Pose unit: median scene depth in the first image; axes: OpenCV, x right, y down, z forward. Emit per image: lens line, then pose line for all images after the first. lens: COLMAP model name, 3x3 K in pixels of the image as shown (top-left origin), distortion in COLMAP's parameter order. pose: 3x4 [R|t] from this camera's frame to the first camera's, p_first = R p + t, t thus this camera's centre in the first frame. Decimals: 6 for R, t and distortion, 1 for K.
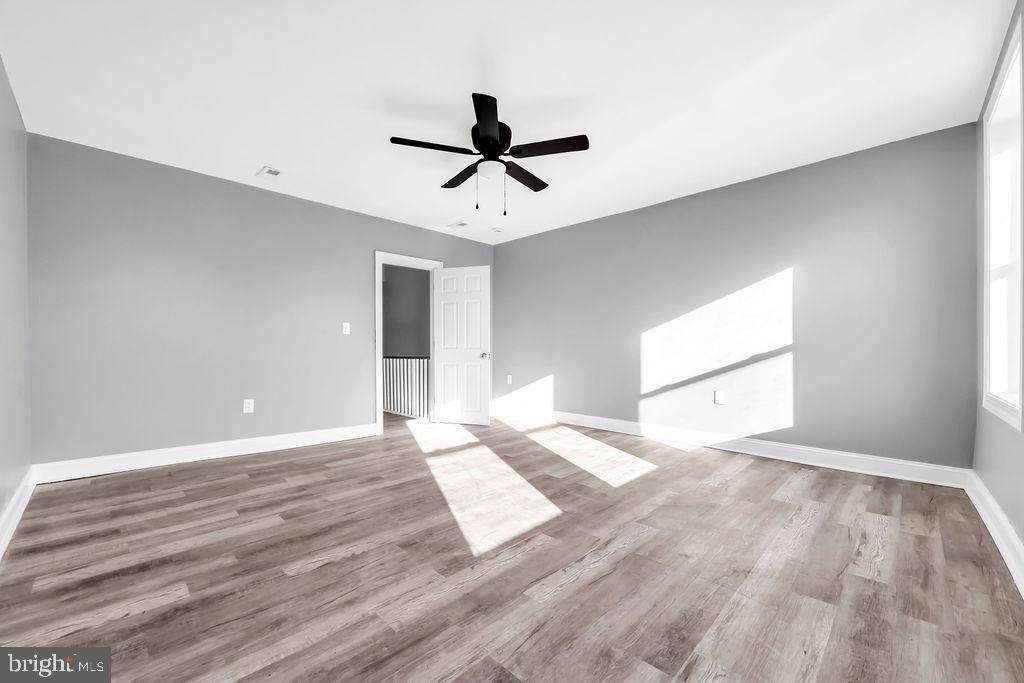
lens RADIAL K [[400.1, 0, 511.3], [0, 400.1, 351.2], [0, 0, 1]] dist [0.001260, -0.000140]
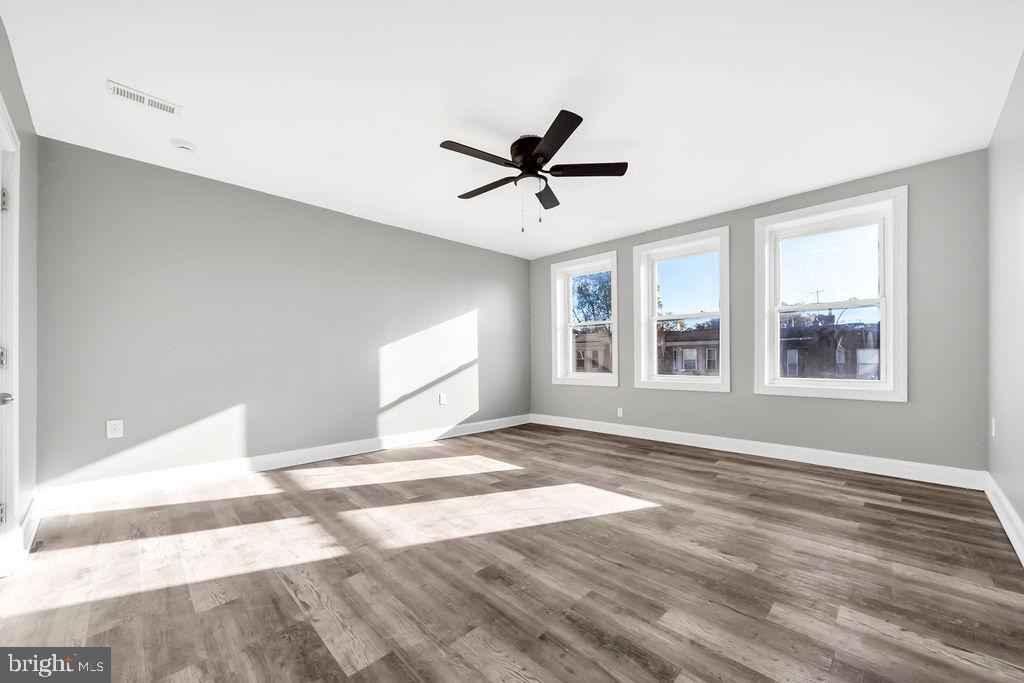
lens RADIAL K [[385.6, 0, 518.3], [0, 385.6, 358.9], [0, 0, 1]] dist [-0.000169, 0.000235]
pose [[0.017072, -0.002218, 0.999852, -0.927976], [0.018432, 0.999828, 0.001903, -0.017179], [-0.999684, 0.018397, 0.017110, 0.926292]]
